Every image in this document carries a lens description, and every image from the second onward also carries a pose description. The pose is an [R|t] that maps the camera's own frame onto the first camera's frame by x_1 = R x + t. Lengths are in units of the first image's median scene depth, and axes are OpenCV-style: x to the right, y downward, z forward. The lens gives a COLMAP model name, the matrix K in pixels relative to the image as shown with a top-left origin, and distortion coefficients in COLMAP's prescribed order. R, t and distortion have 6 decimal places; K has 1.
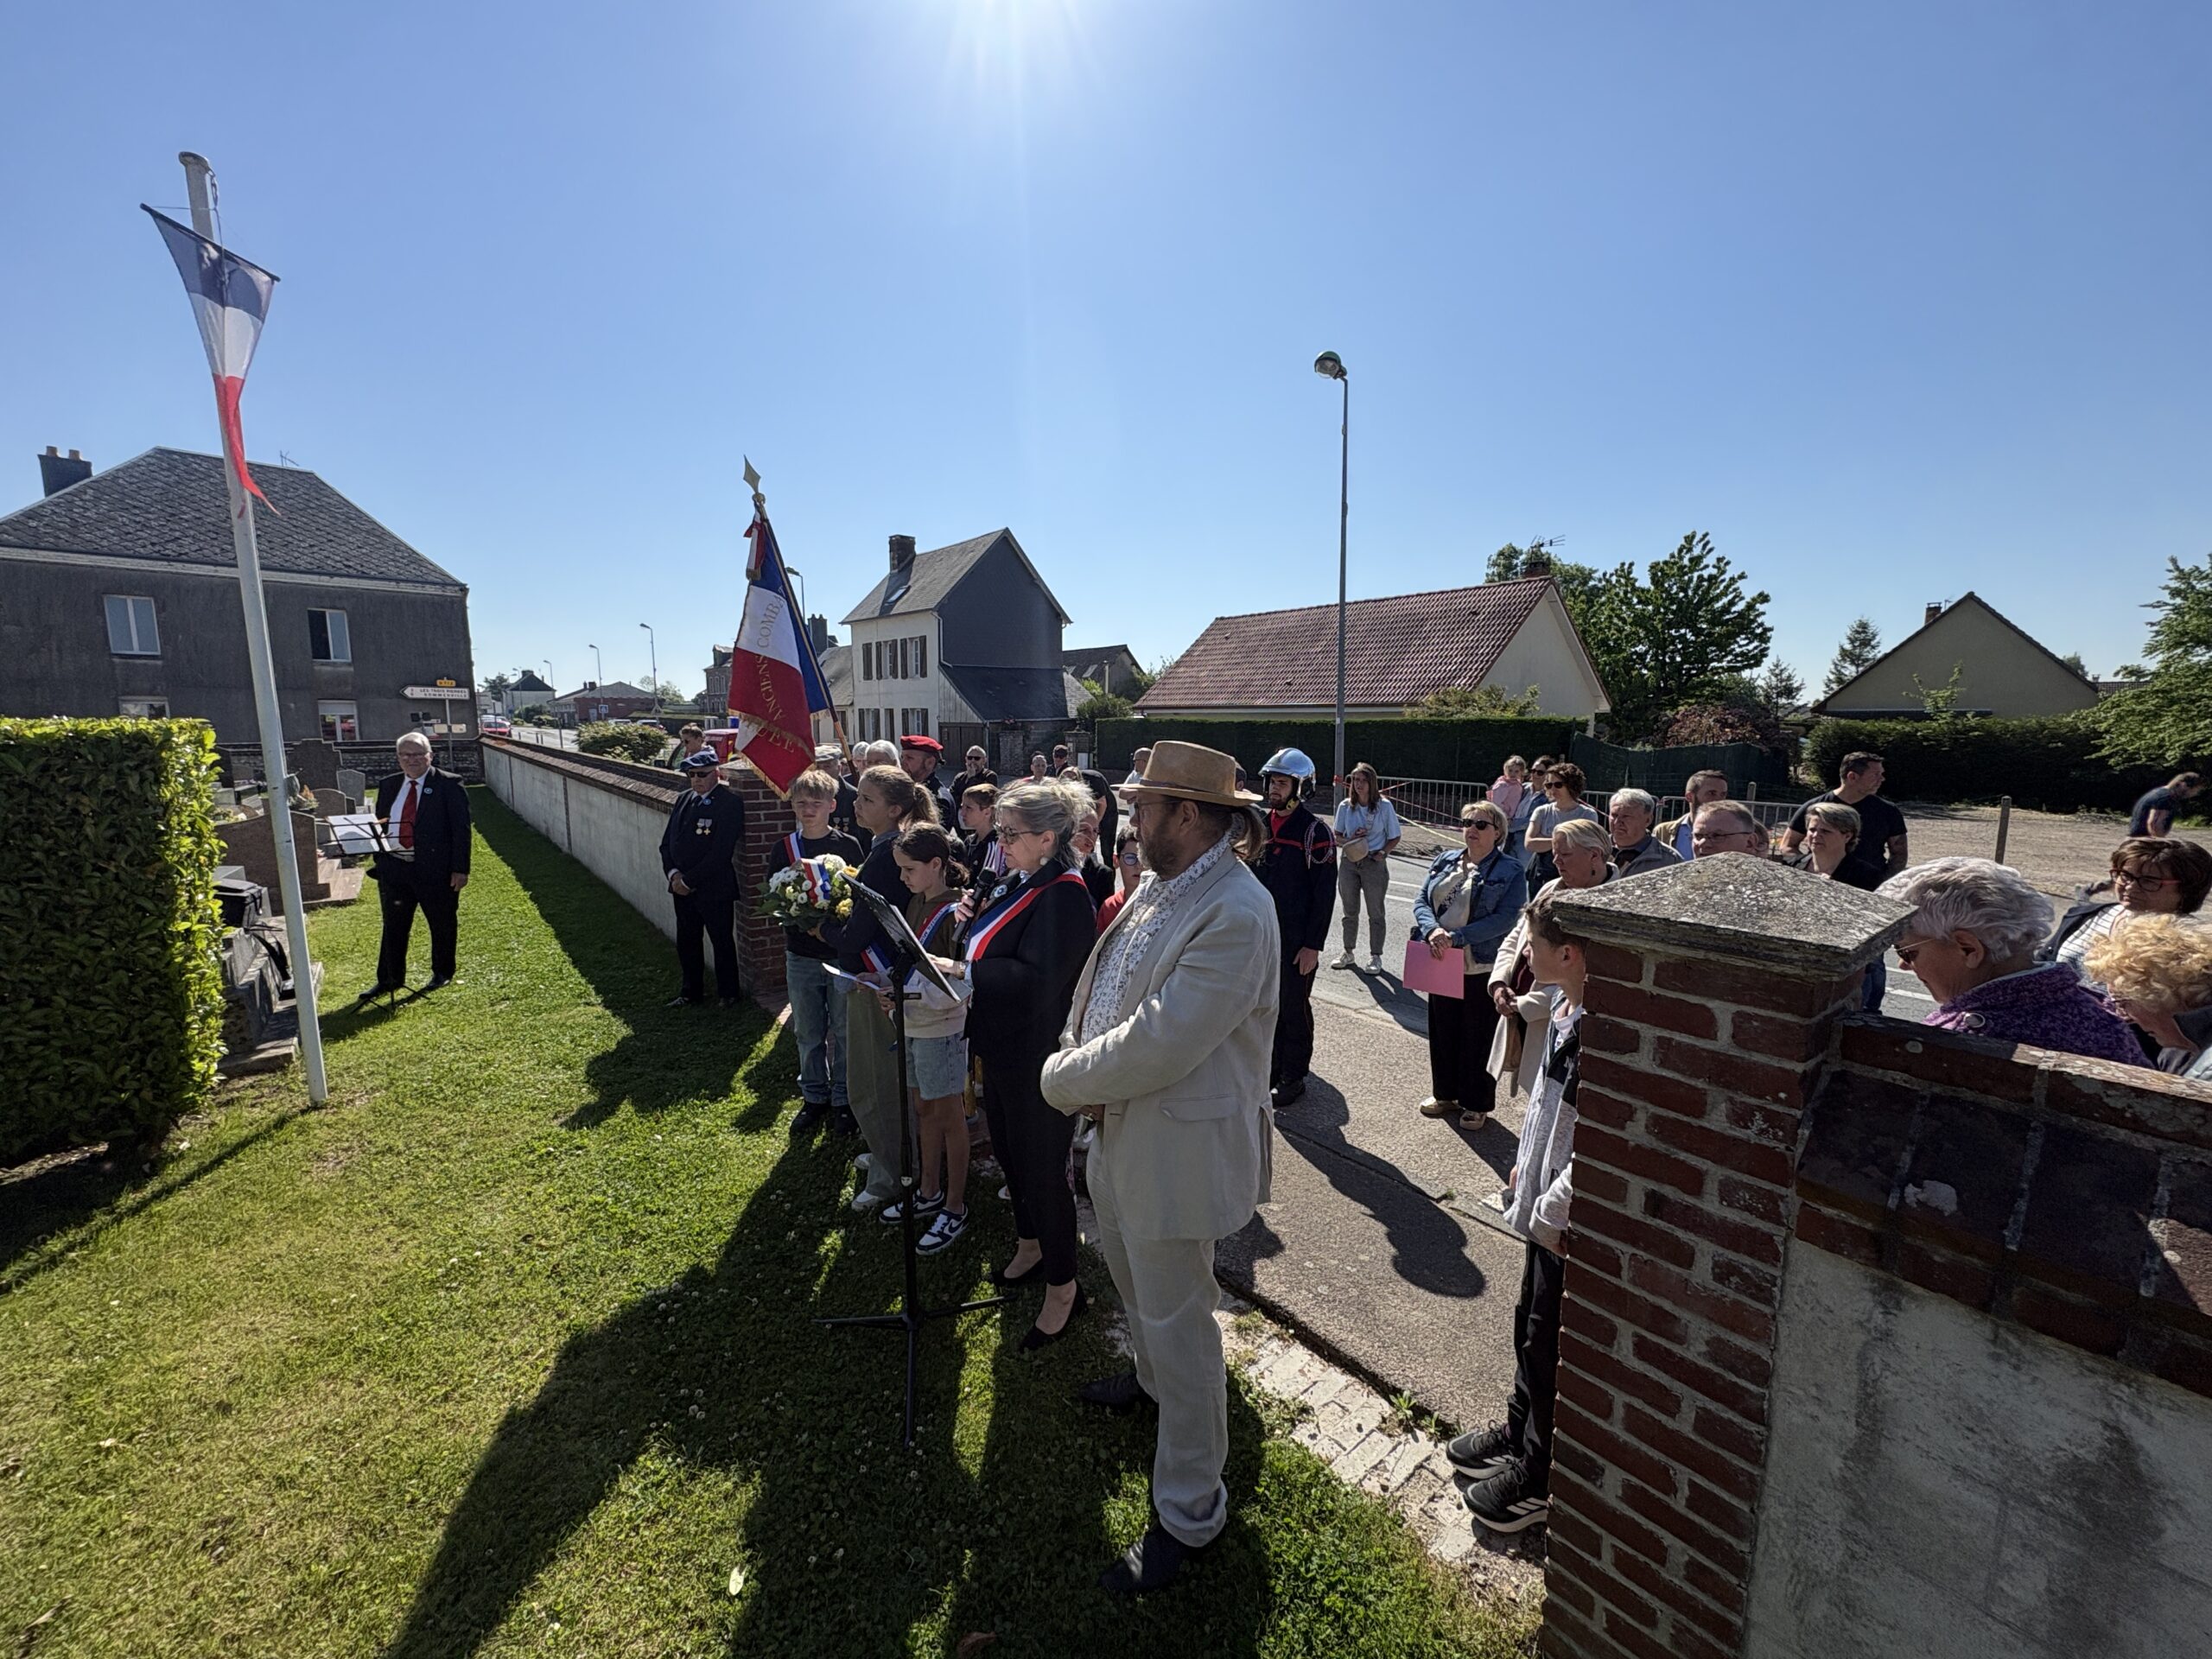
lens RADIAL K [[876.9, 0, 1106.0], [0, 876.9, 829.5], [0, 0, 1]] dist [0.000800, -0.000233]
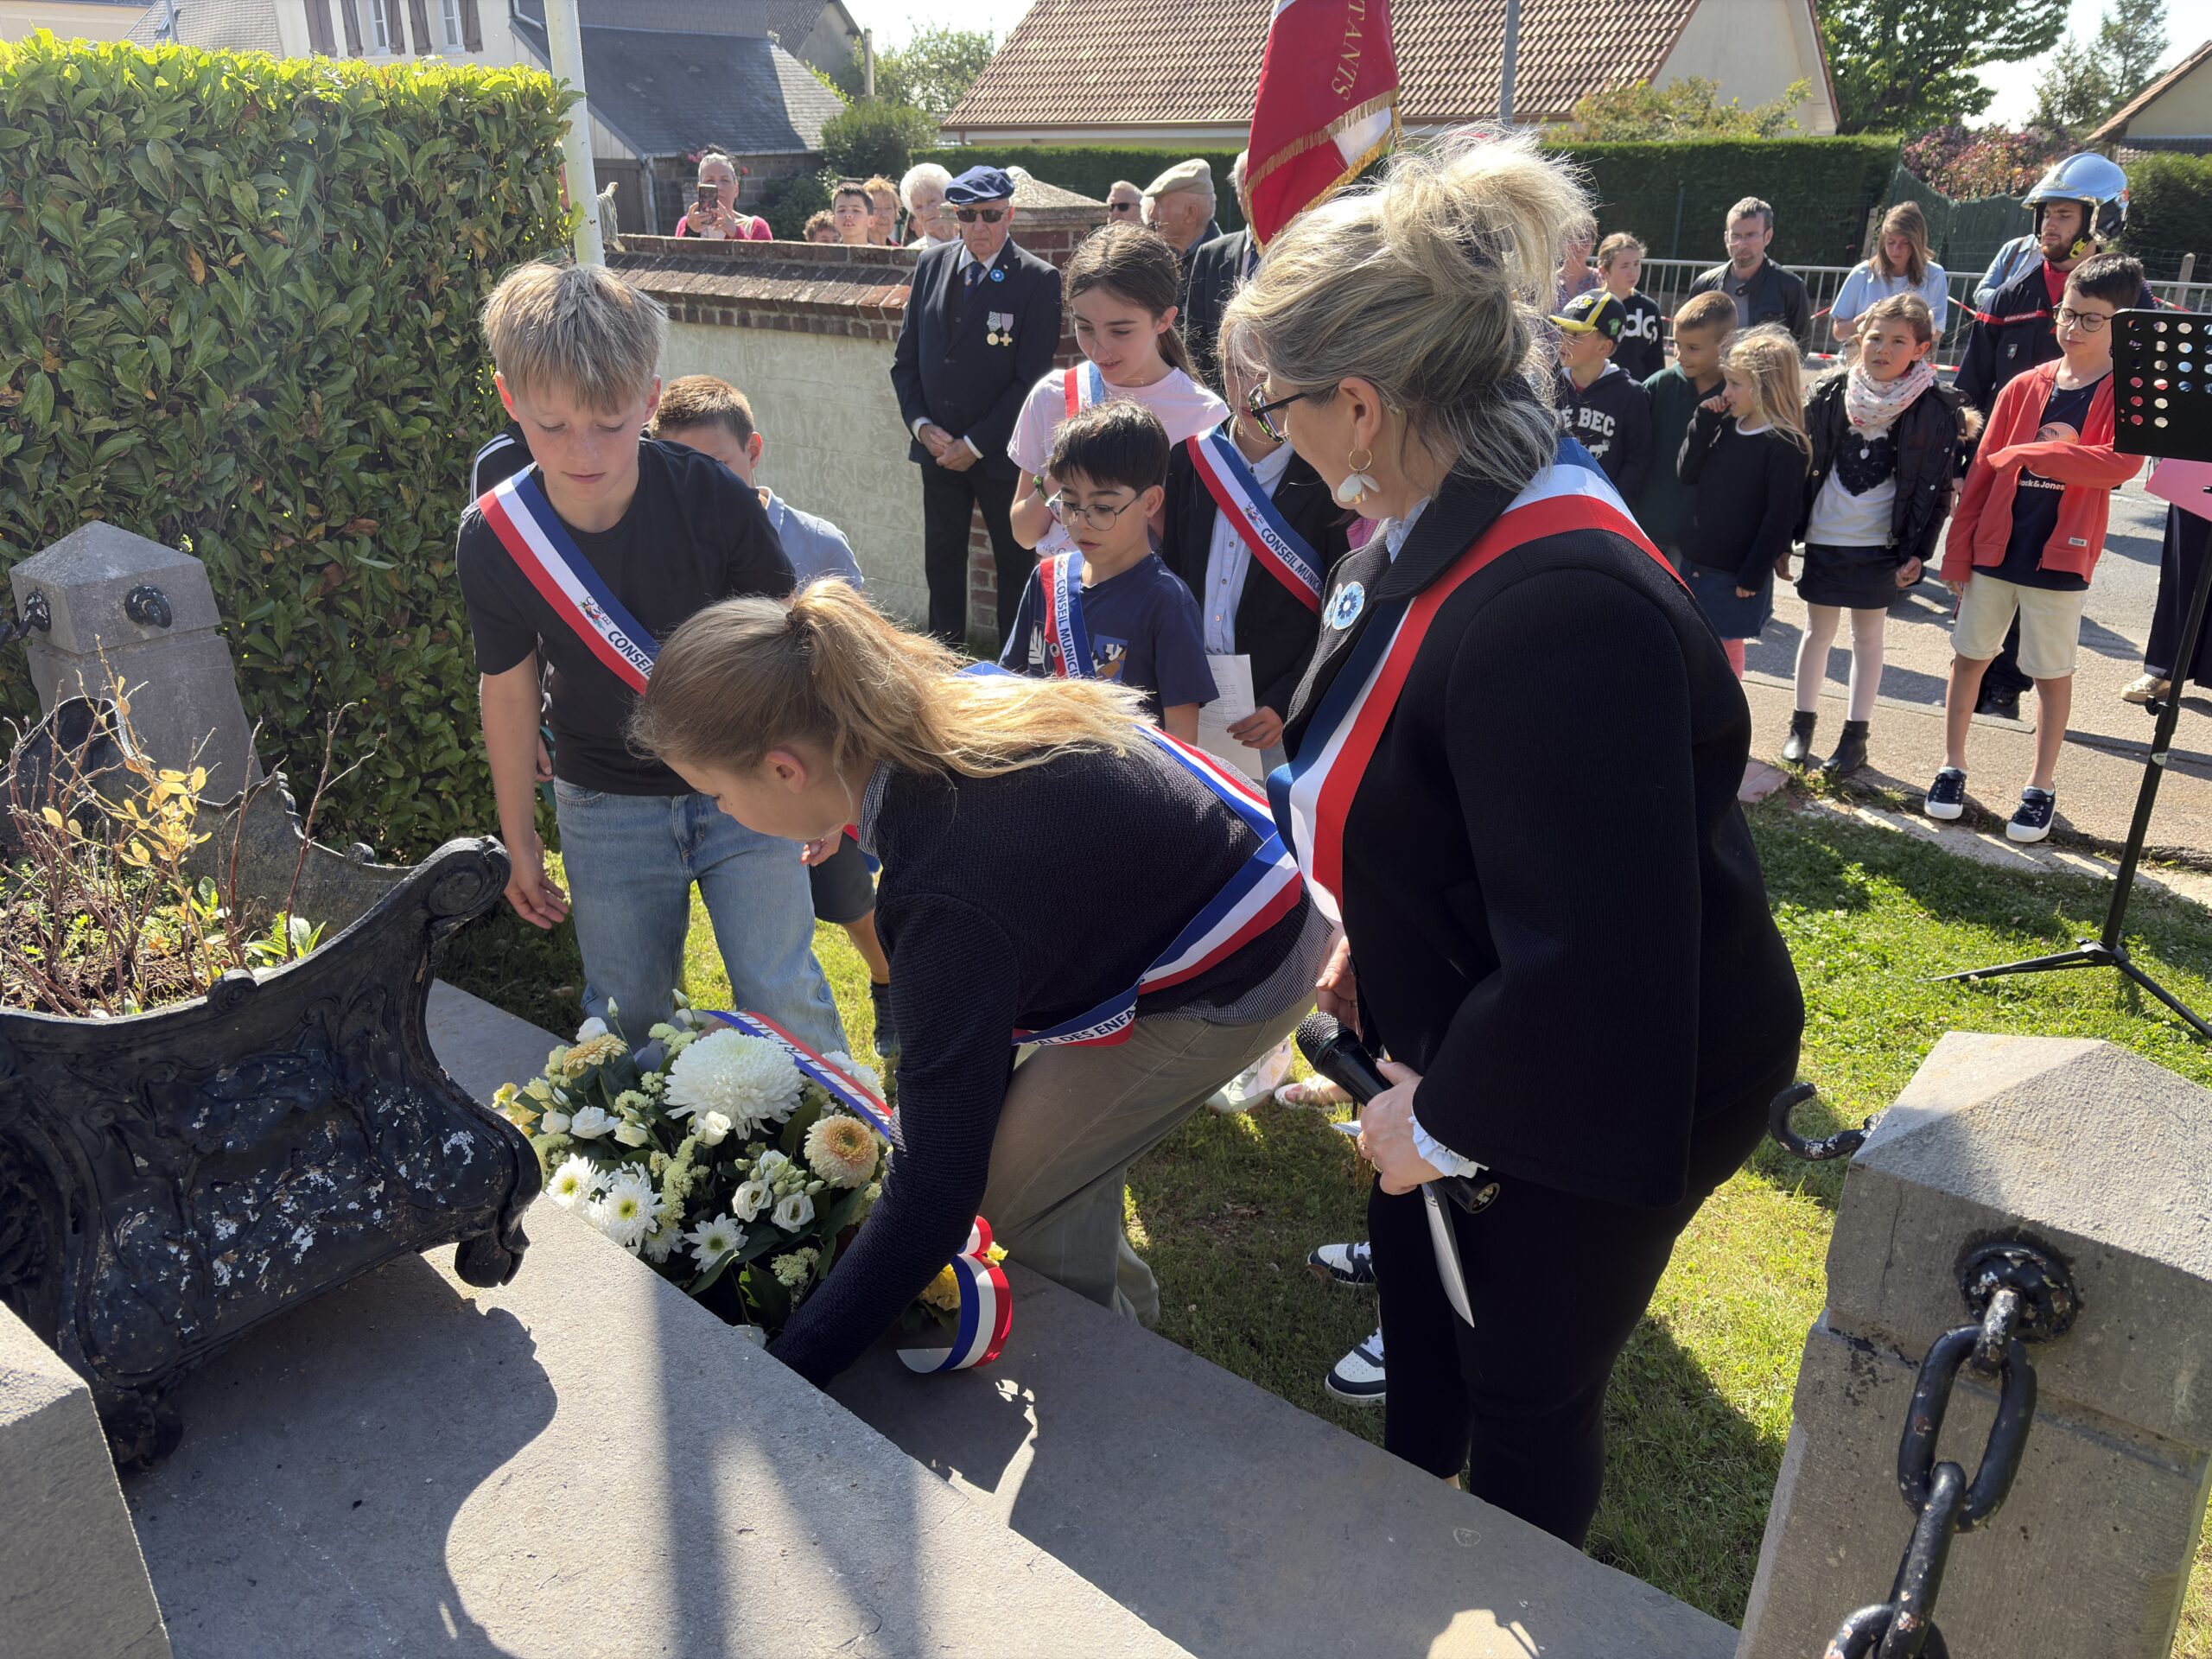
lens RADIAL K [[1675.2, 0, 1105.8], [0, 1675.2, 843.4], [0, 0, 1]] dist [0.070664, -0.078399]
pose [[0.975784, -0.081063, 0.203161, -0.730430], [0.026753, 0.966051, 0.256964, 0.049815], [-0.217094, -0.245306, 0.944825, -0.110530]]
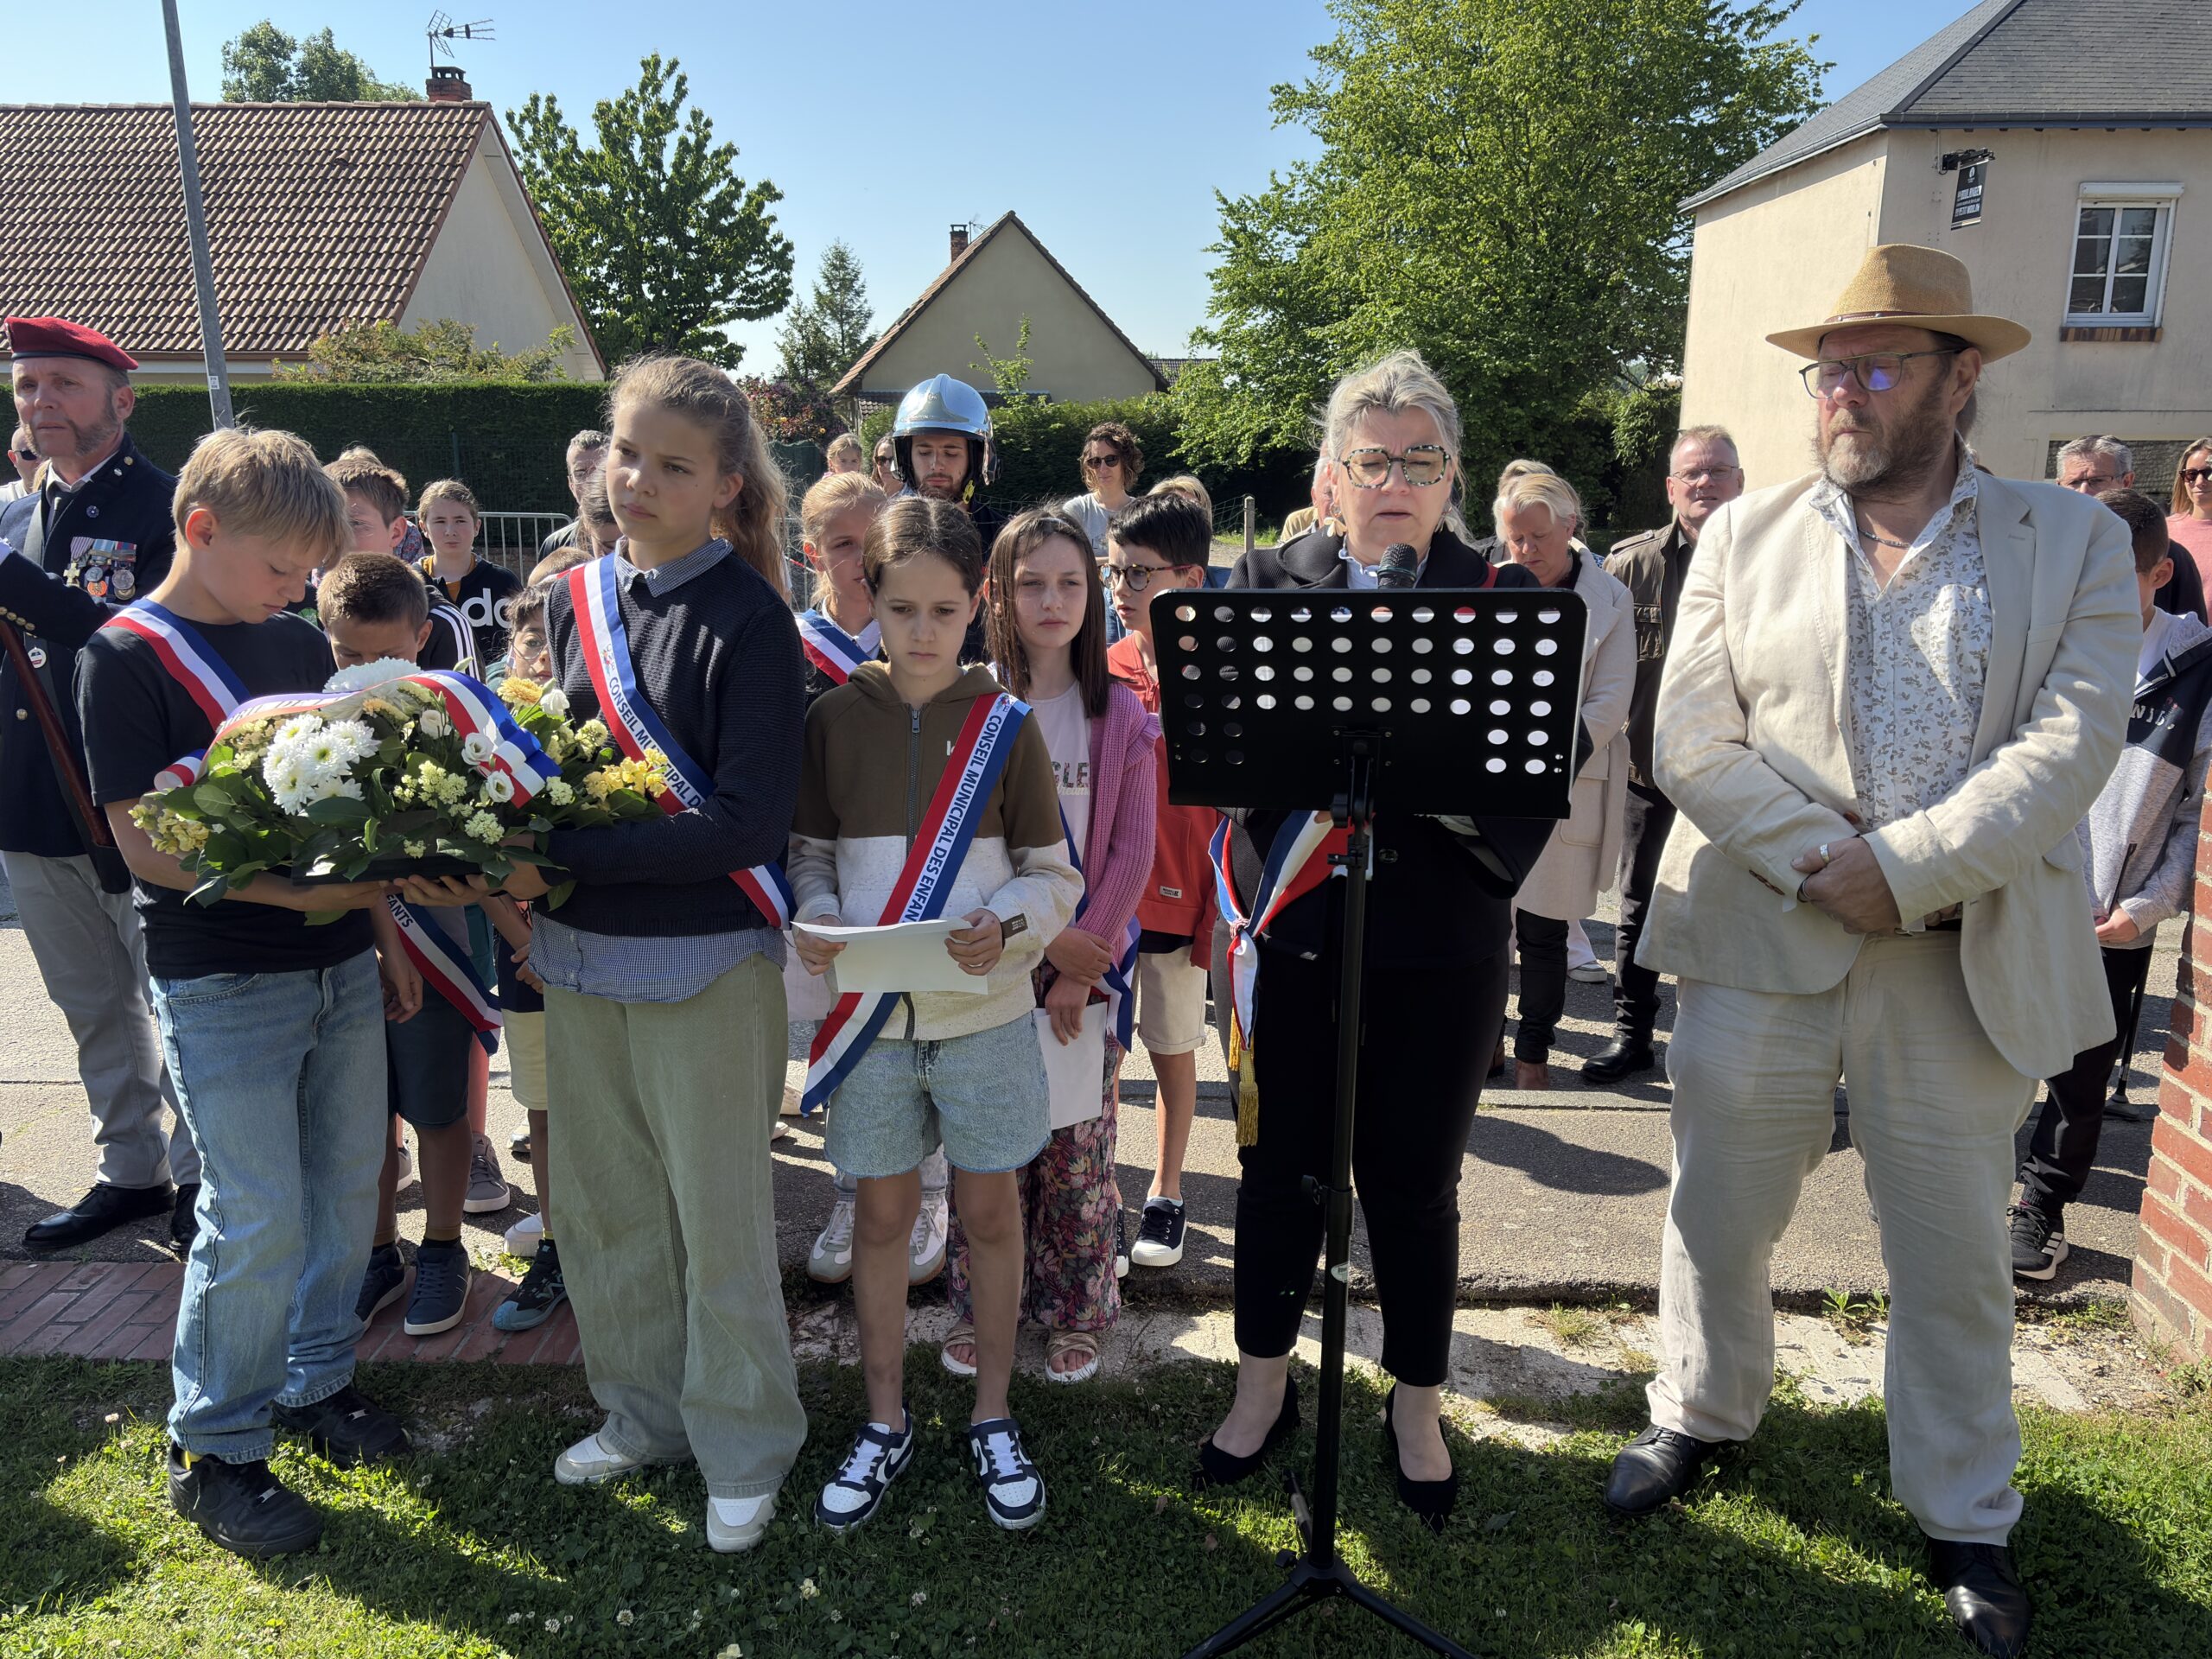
lens RADIAL K [[1776.7, 0, 1104.3], [0, 1776.7, 826.3], [0, 0, 1]] dist [0.032789, -0.009663]
pose [[0.649783, -0.172136, 0.740372, -0.486725], [0.095267, 0.984783, 0.145350, 0.017813], [-0.754126, -0.023913, 0.656295, 0.258239]]
